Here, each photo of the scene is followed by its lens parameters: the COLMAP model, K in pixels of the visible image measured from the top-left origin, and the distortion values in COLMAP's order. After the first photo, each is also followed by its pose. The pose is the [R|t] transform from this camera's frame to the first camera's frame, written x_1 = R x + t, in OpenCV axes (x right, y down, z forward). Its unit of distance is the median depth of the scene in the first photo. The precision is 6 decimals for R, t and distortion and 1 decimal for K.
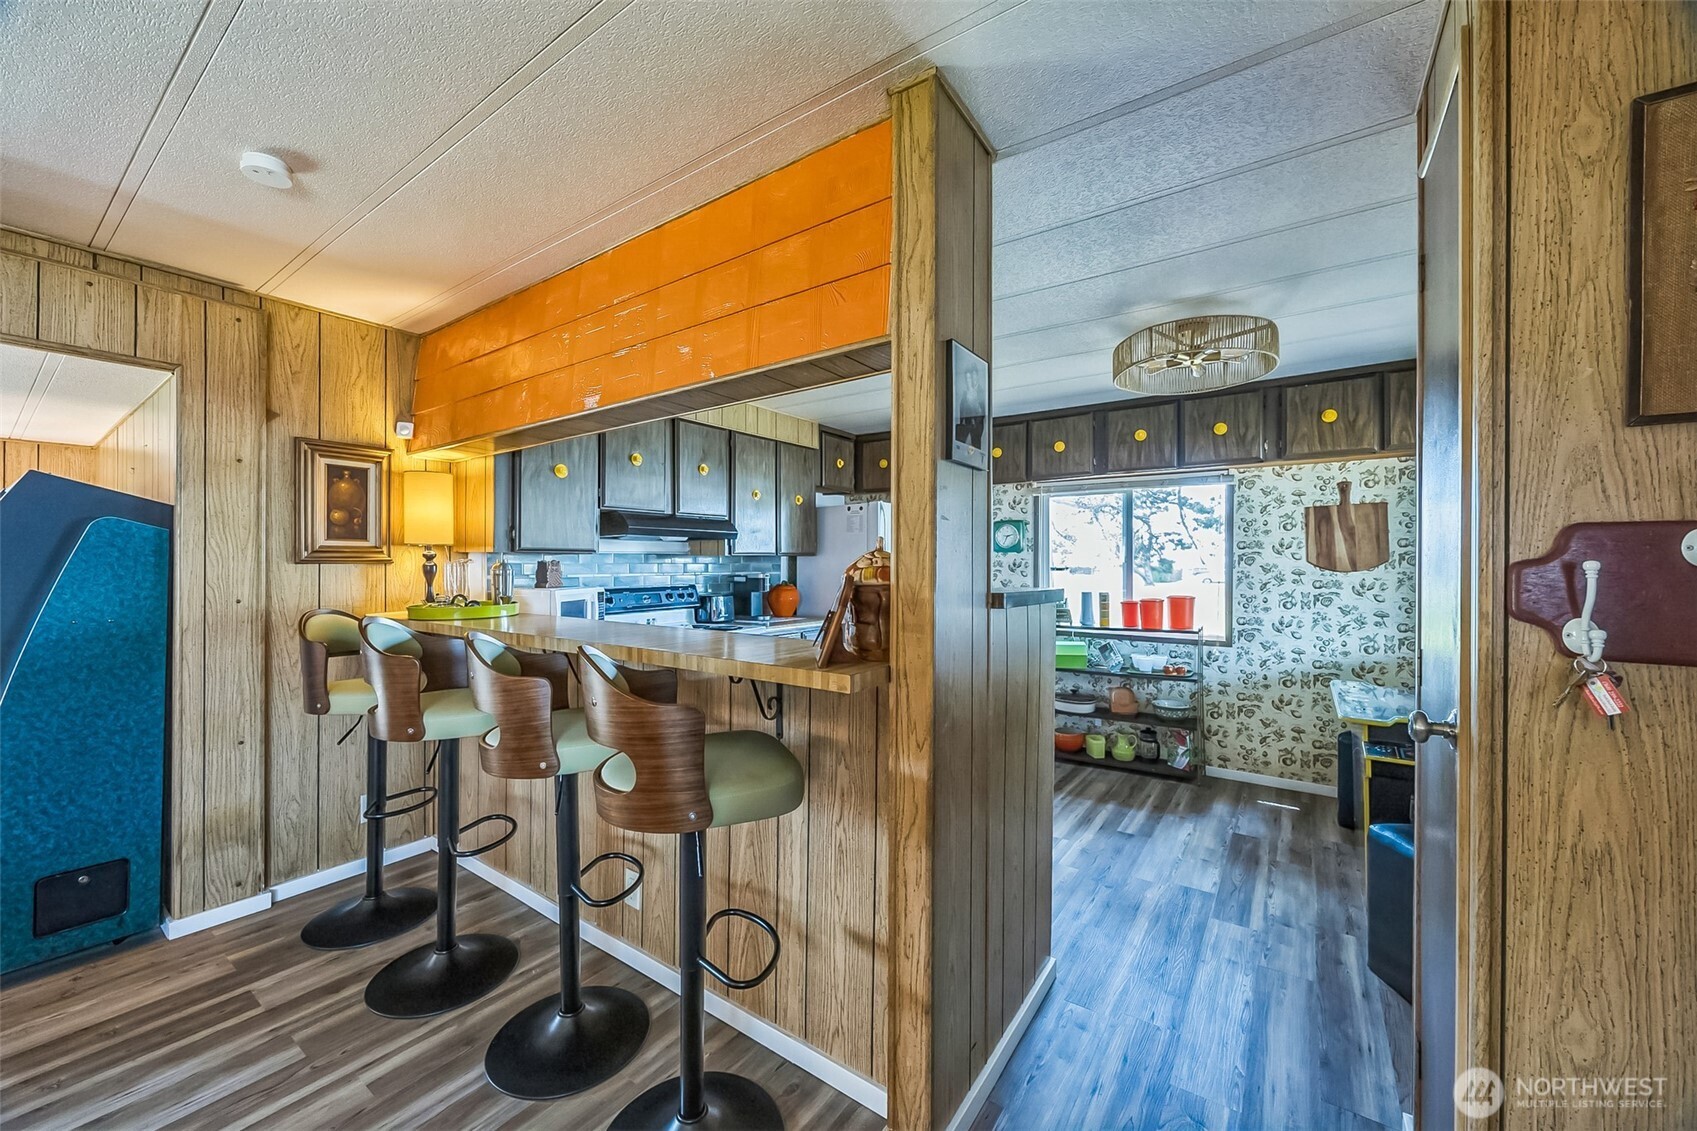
lens RADIAL K [[648.4, 0, 836.6], [0, 648.4, 561.7], [0, 0, 1]] dist [0.002228, -0.000748]
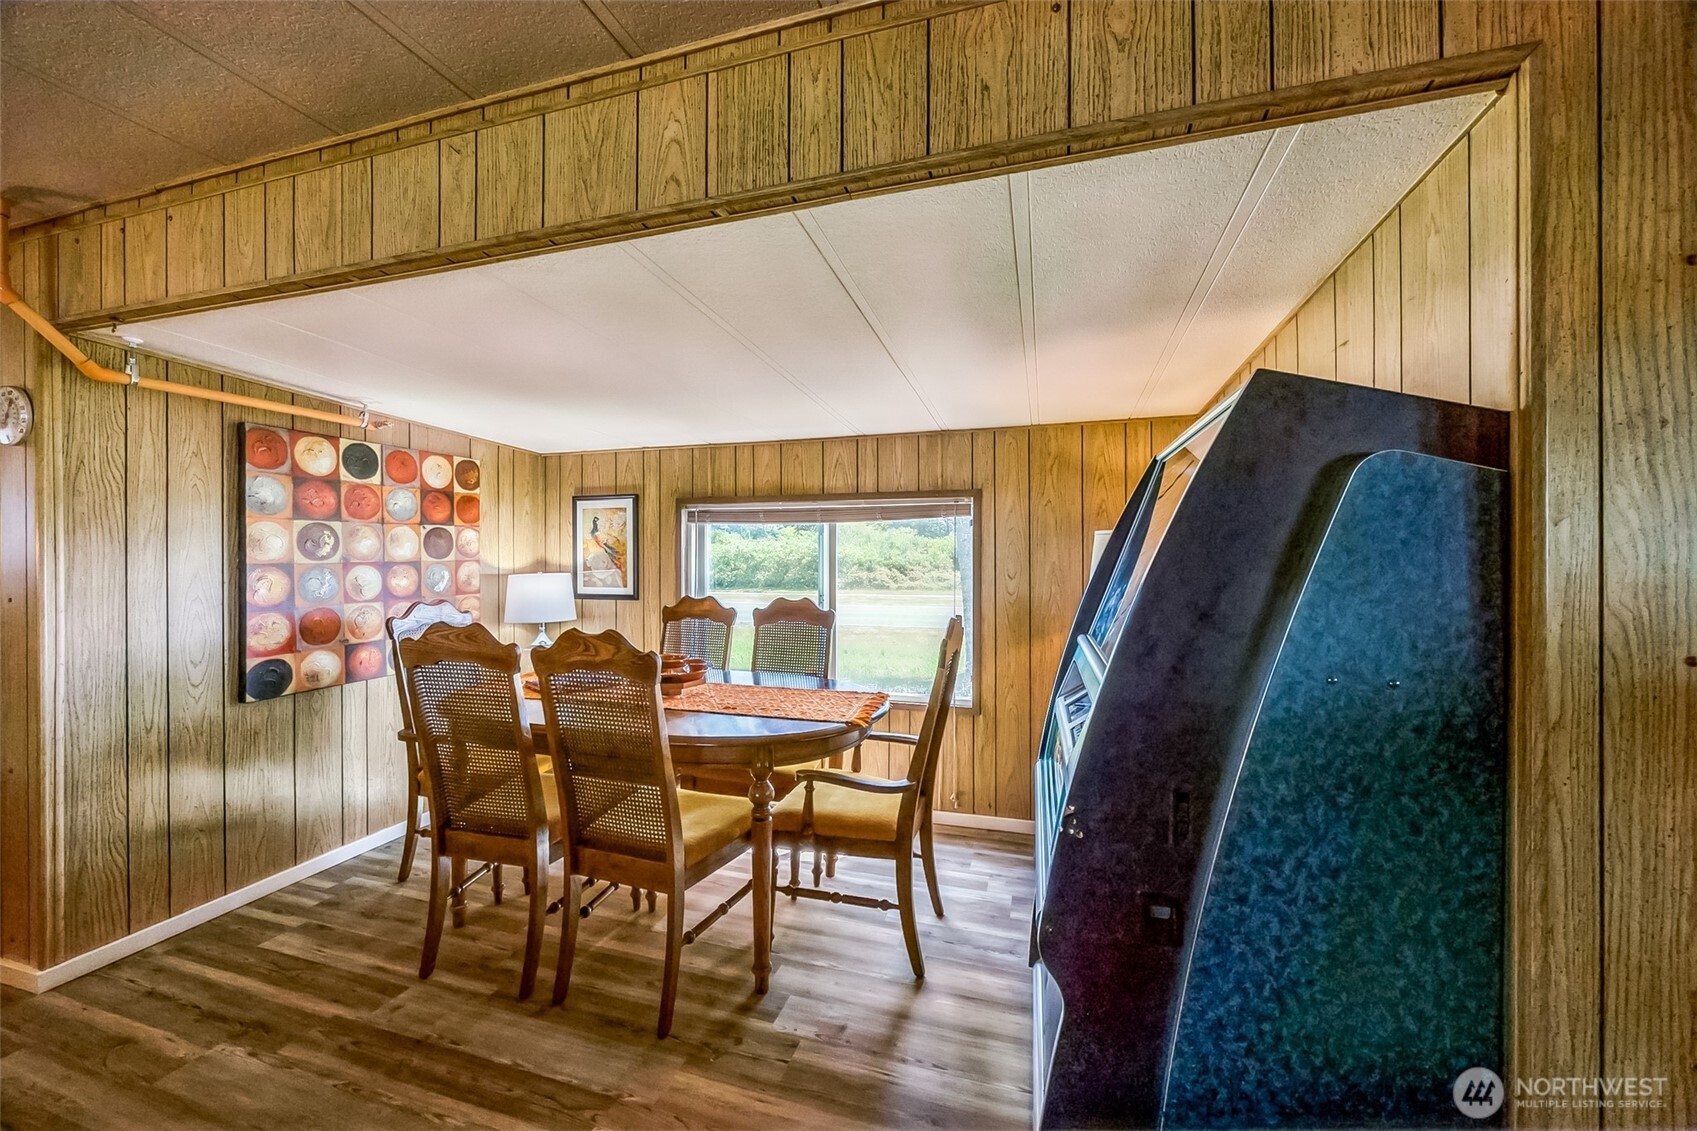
lens RADIAL K [[648.4, 0, 848.8], [0, 648.4, 561.9], [0, 0, 1]] dist [0.002228, -0.000748]
pose [[0.321297, -0.003259, -0.946973, -0.441763], [0.004860, 0.999987, -0.001792, 0.003731], [0.946966, -0.004026, 0.321309, 0.273302]]
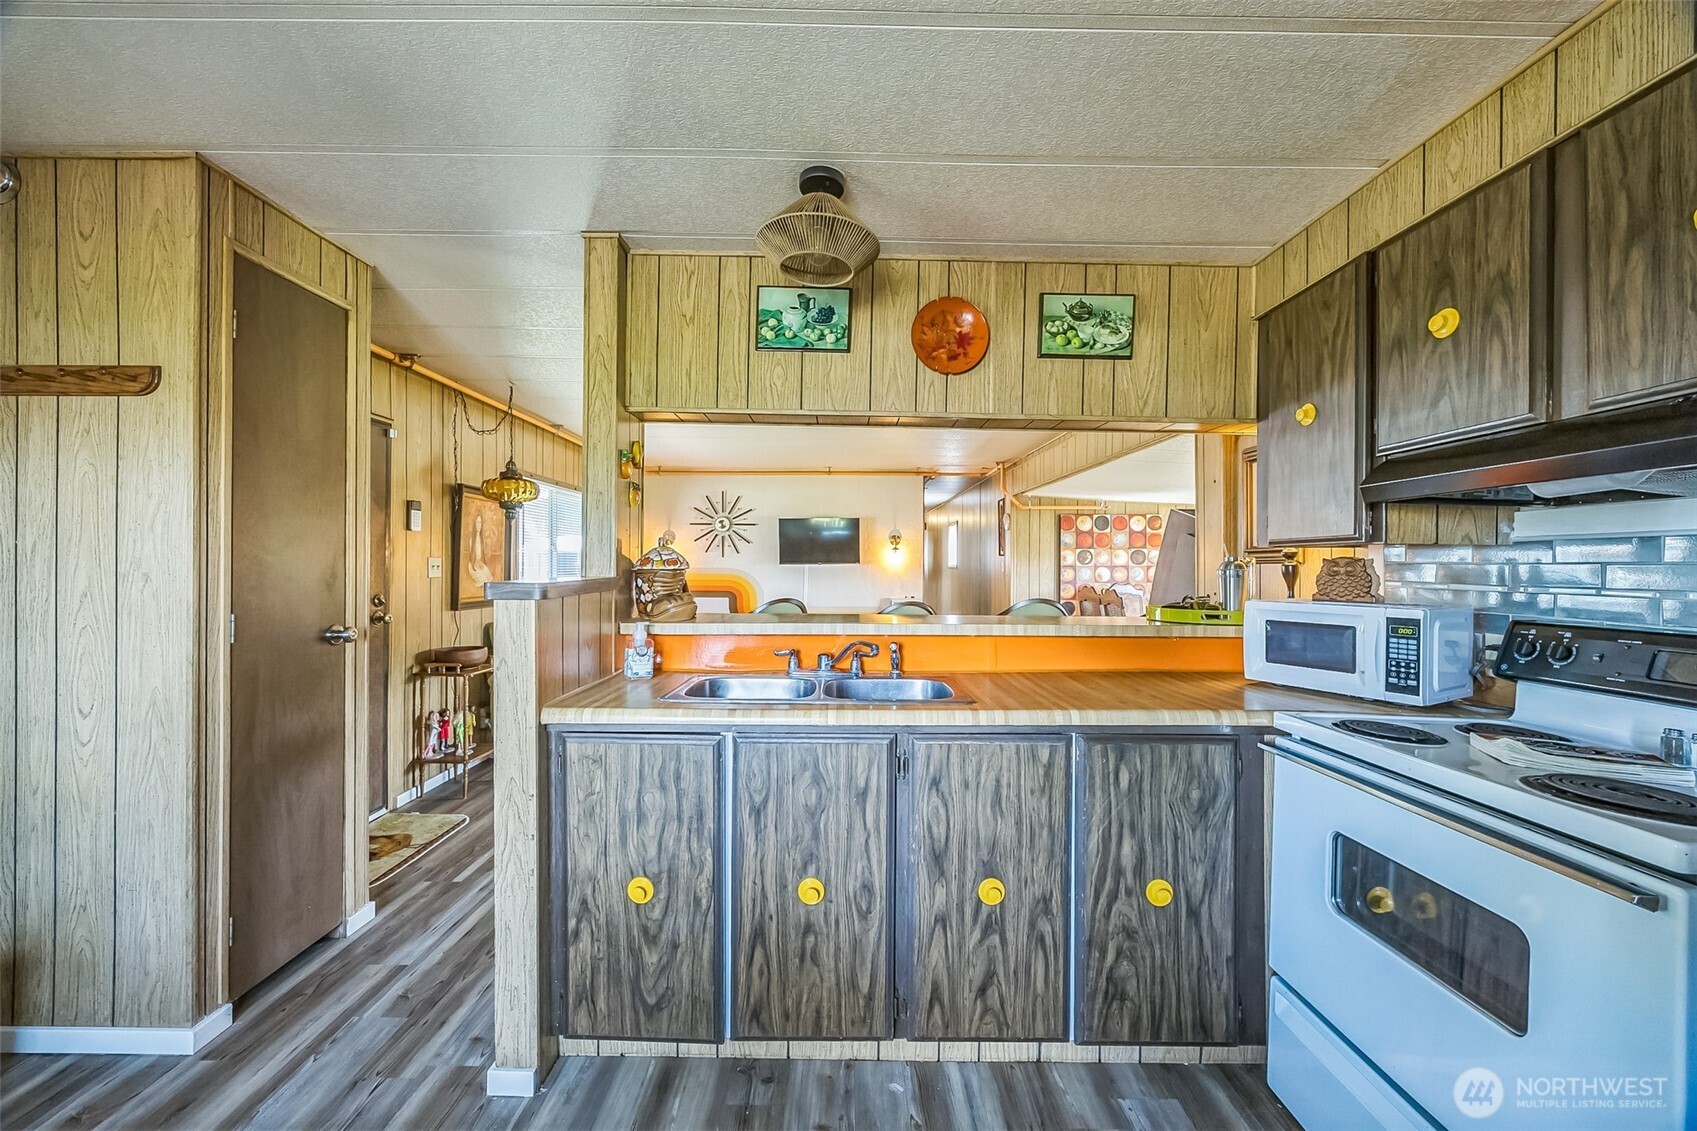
lens RADIAL K [[648.4, 0, 849.6], [0, 648.4, 564.8], [0, 0, 1]] dist [0.002228, -0.000748]
pose [[-0.803419, -0.011829, -0.595296, 0.233079], [-0.013299, 0.999910, -0.001921, 0.009161], [0.595265, 0.006373, -0.803504, 0.950512]]
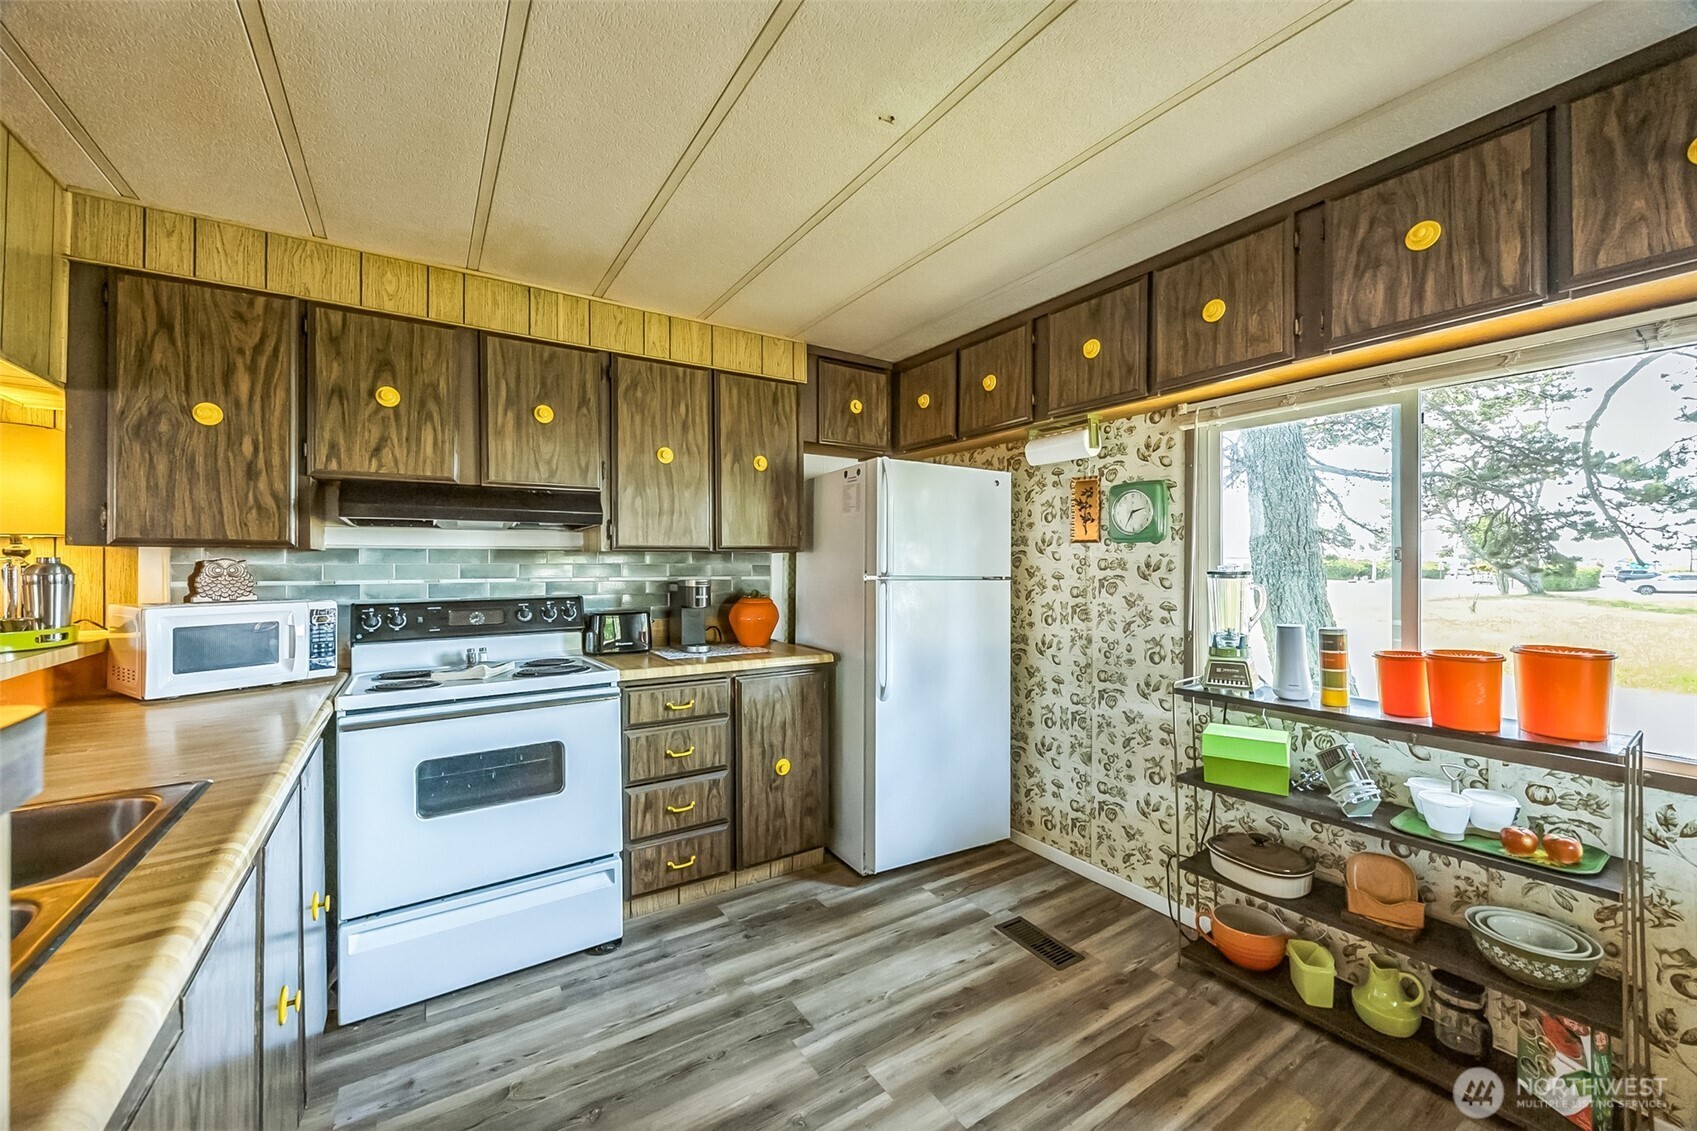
lens RADIAL K [[648.4, 0, 842.2], [0, 648.4, 561.9], [0, 0, 1]] dist [0.002228, -0.000748]
pose [[0.931104, -0.002257, -0.364746, 0.277527], [0.002471, 0.999997, 0.000119, 0.001263], [0.364745, -0.001012, 0.931107, 0.494210]]
